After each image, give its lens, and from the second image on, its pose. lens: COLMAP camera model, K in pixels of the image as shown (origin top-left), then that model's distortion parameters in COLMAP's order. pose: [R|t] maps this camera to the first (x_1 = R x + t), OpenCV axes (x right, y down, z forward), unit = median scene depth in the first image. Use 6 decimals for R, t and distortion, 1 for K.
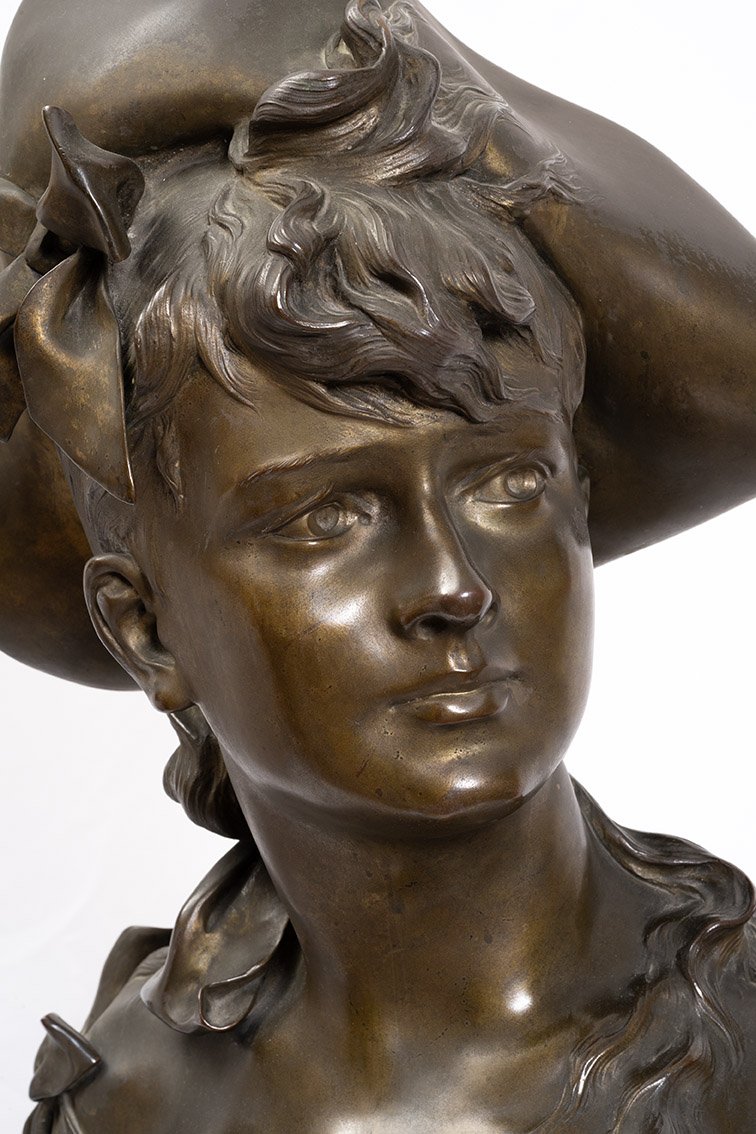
lens RADIAL K [[2692.6, 0, 385.3], [0, 2692.6, 568.9], [0, 0, 1]] dist [-0.016210, 0.000000]
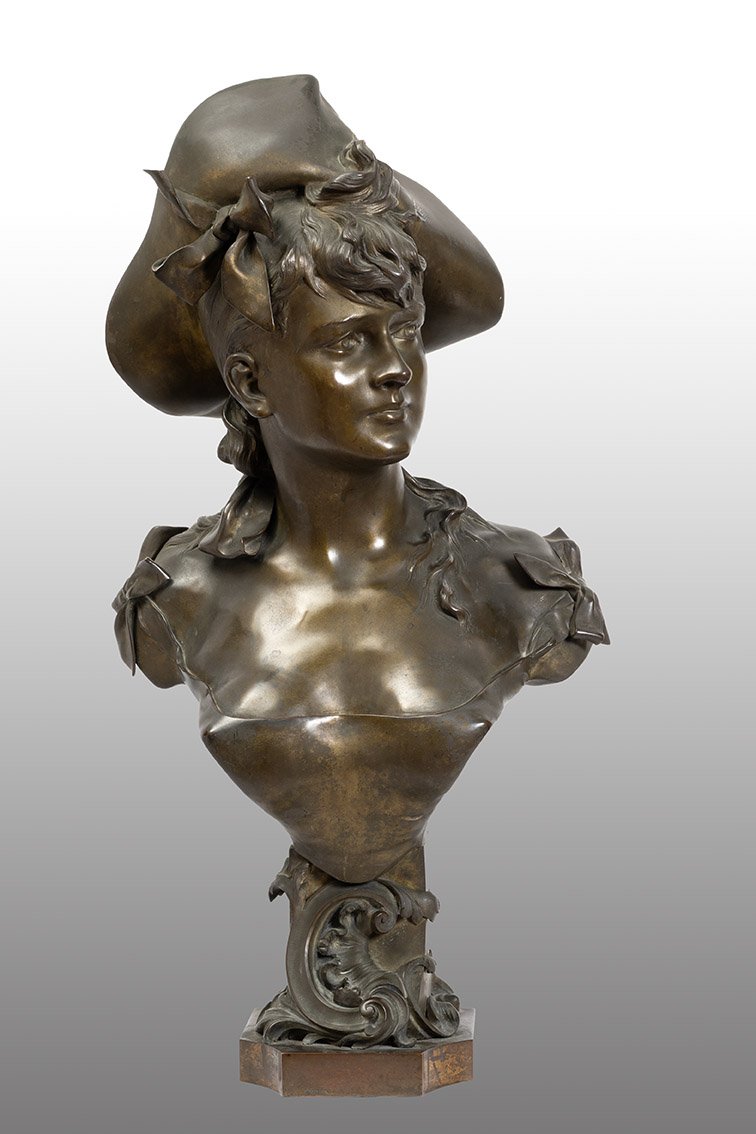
lens RADIAL K [[2909.1, 0, 378.6], [0, 2909.1, 561.3], [0, 0, 1]] dist [-0.064956, 0.000000]
pose [[0.941792, 0.014218, 0.335896, -0.903017], [-0.031056, 0.998513, 0.044809, 0.063606], [-0.334759, -0.052632, 0.940833, -1.610846]]
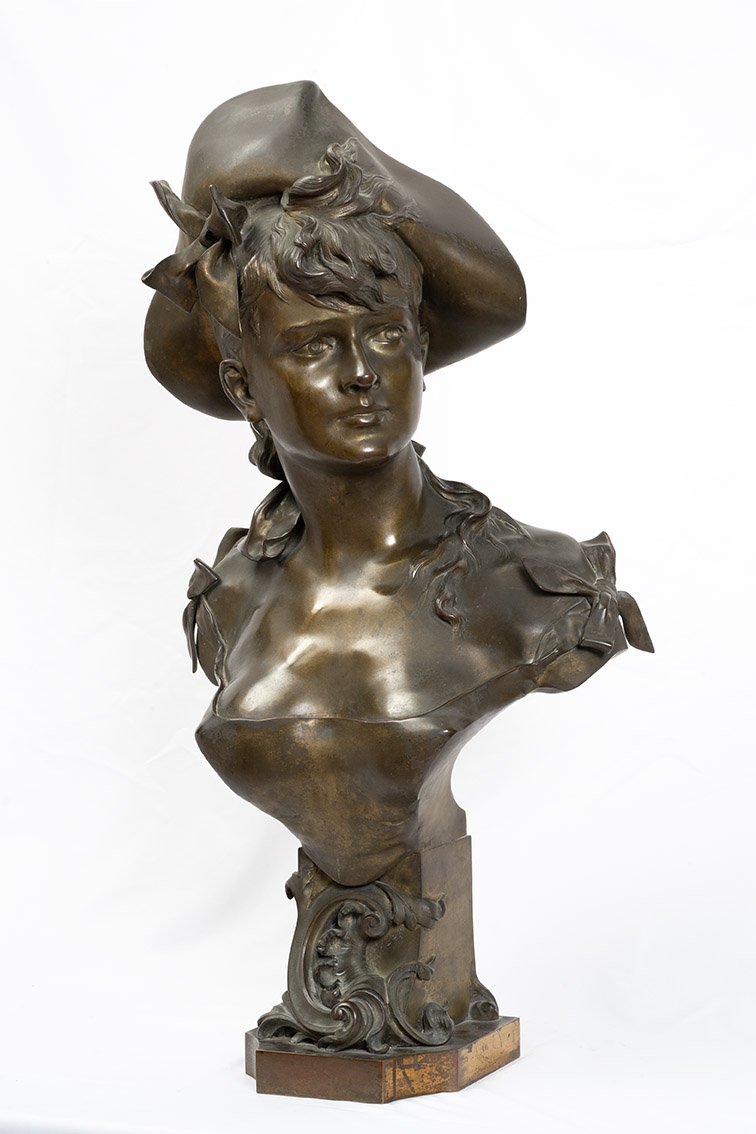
lens RADIAL K [[2692.6, 0, 373.3], [0, 2692.6, 575.0], [0, 0, 1]] dist [-0.016210, 0.000000]
pose [[0.999432, 0.023132, -0.024497, 0.099807], [-0.021505, 0.997670, 0.064740, 0.031124], [0.025938, -0.064177, 0.997601, -1.560543]]
